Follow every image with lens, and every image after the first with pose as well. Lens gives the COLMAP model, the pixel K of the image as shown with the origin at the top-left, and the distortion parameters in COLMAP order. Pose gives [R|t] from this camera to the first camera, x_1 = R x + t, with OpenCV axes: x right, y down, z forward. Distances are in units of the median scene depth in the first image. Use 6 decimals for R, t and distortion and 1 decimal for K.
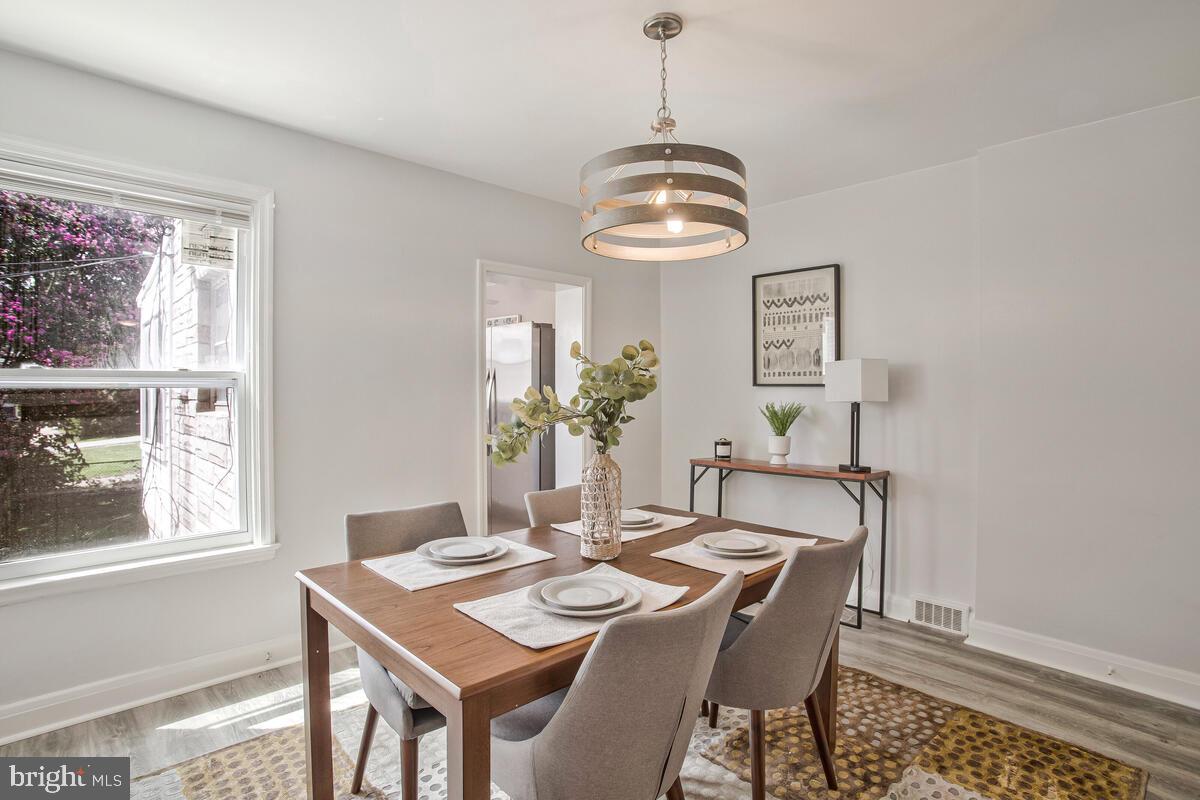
lens RADIAL K [[602.2, 0, 607.2], [0, 602.2, 394.5], [0, 0, 1]] dist [-0.046781, 0.012497]
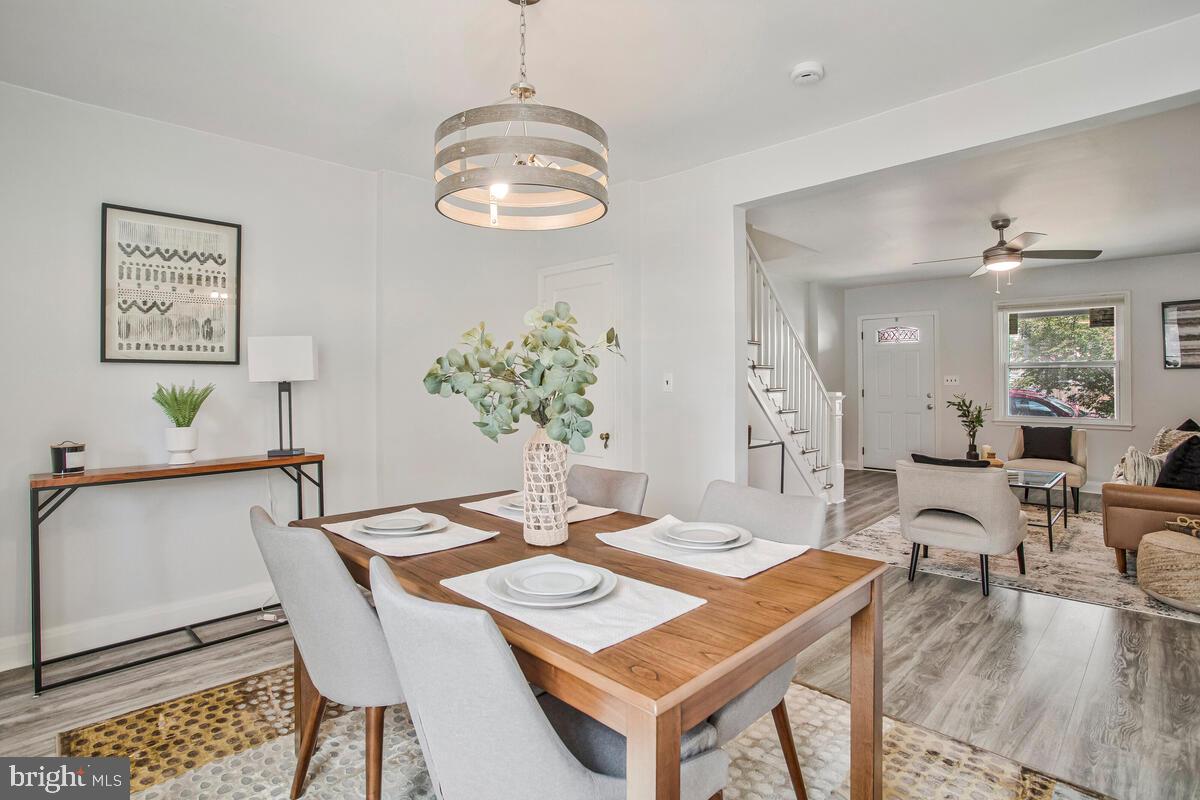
lens RADIAL K [[602.2, 0, 579.6], [0, 602.2, 372.1], [0, 0, 1]] dist [-0.046781, 0.012497]
pose [[-0.011648, 0.012299, 0.999857, -0.456719], [0.010542, 0.999870, -0.012177, 0.012383], [-0.999877, 0.010399, -0.011776, 0.477223]]
